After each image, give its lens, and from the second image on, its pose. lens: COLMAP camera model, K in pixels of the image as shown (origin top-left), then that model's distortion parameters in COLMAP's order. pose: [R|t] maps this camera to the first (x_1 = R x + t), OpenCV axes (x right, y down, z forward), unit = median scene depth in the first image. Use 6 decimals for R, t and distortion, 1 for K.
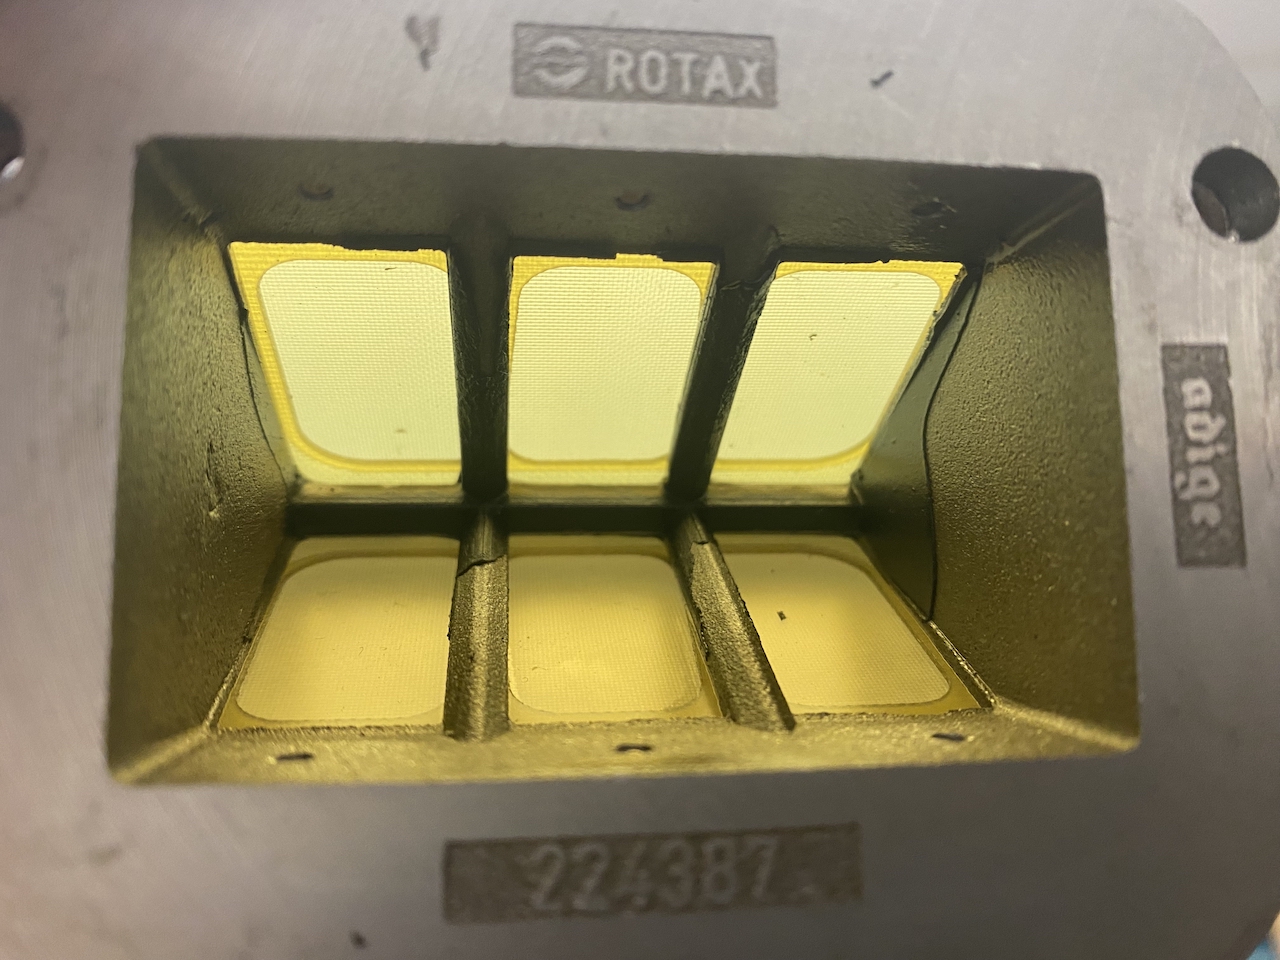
lens RADIAL K [[961.7, 0, 643.3], [0, 961.7, 479.3], [0, 0, 1]] dist [-0.062966, -0.005653]
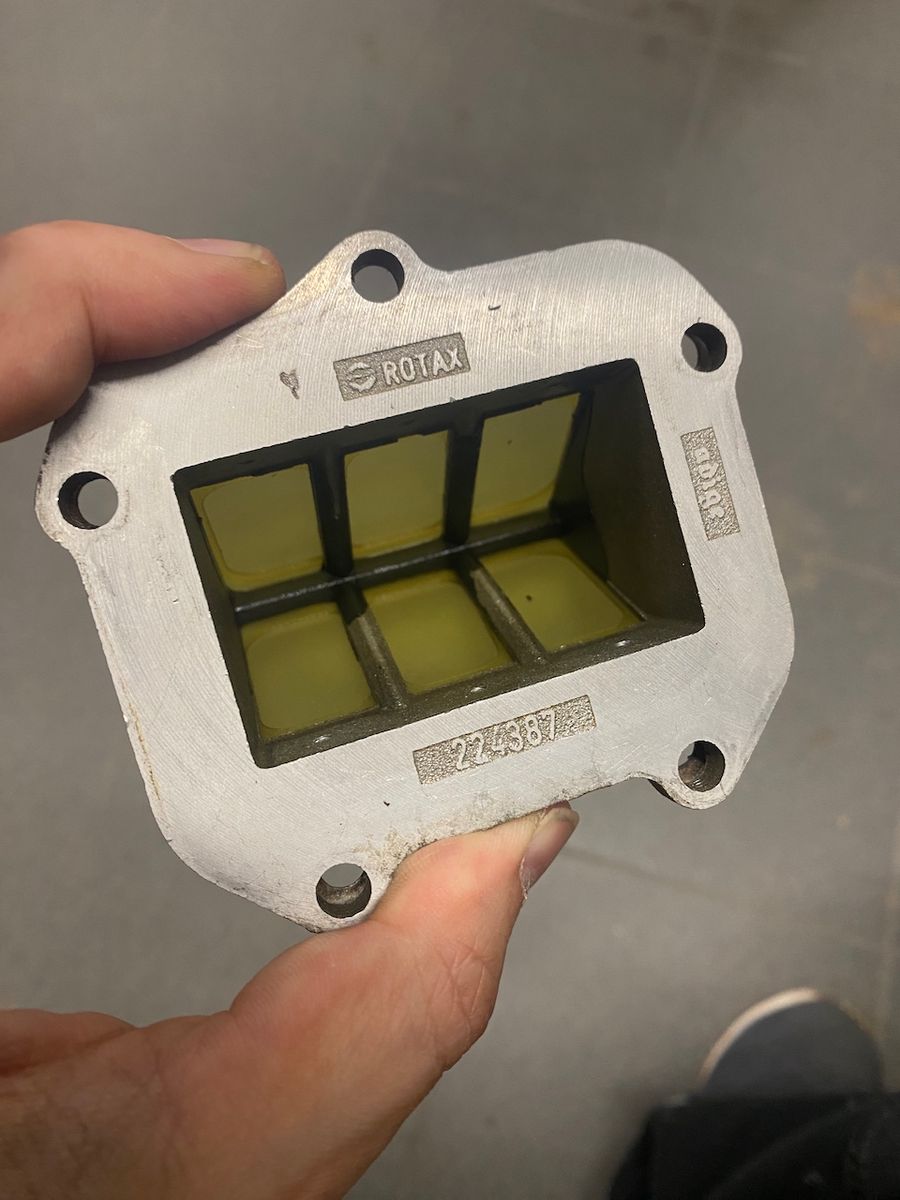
lens RADIAL K [[901.6, 0, 446.5], [0, 901.6, 597.9], [0, 0, 1]] dist [-0.062966, -0.005653]
pose [[0.963765, -0.261278, 0.053768, -0.135240], [0.247938, 0.951759, 0.180782, -0.289437], [-0.098409, -0.160900, 0.982052, -0.922976]]
